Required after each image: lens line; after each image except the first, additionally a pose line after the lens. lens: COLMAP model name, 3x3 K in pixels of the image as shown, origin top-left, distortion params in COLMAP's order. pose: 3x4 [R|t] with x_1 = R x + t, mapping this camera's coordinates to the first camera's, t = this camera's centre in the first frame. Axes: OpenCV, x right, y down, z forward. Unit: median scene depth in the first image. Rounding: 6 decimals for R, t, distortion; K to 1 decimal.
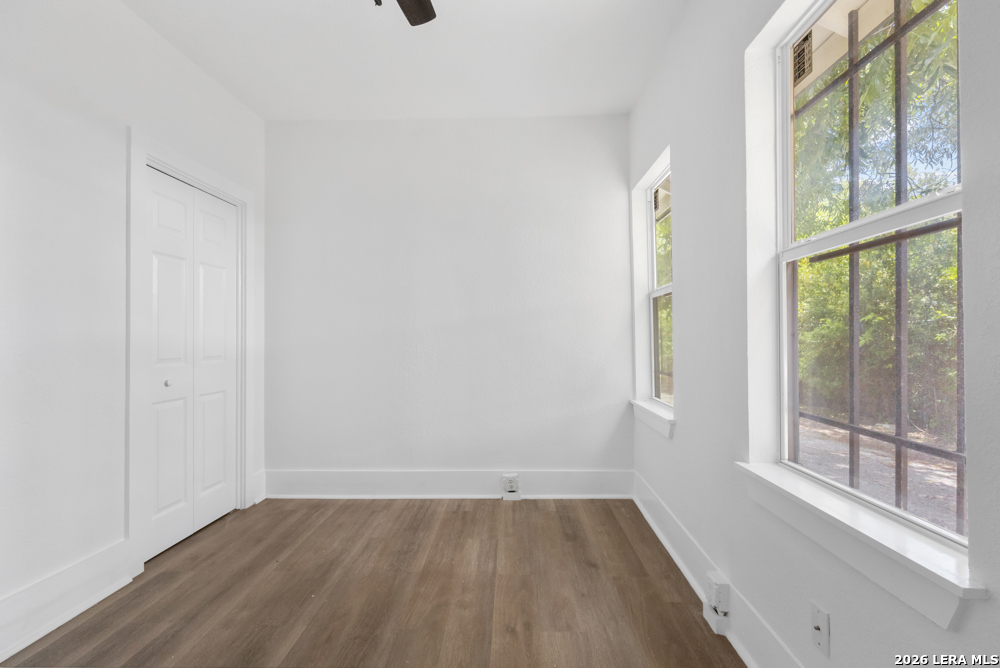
lens RADIAL K [[471.5, 0, 469.7], [0, 471.5, 337.7], [0, 0, 1]] dist [0.003473, 0.000854]
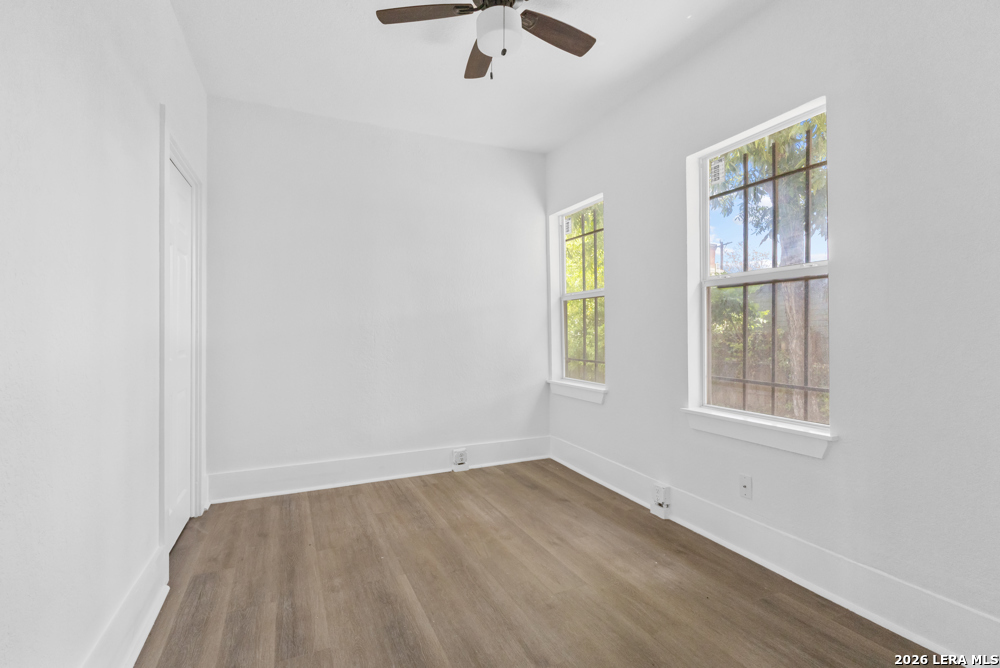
lens RADIAL K [[483.2, 0, 494.9], [0, 483.2, 335.2], [0, 0, 1]] dist [0.000460, 0.001155]
pose [[0.894632, -0.001941, 0.446799, -0.466904], [-0.002717, 0.999948, 0.009783, -0.002762], [-0.446794, -0.009967, 0.894581, -0.124516]]
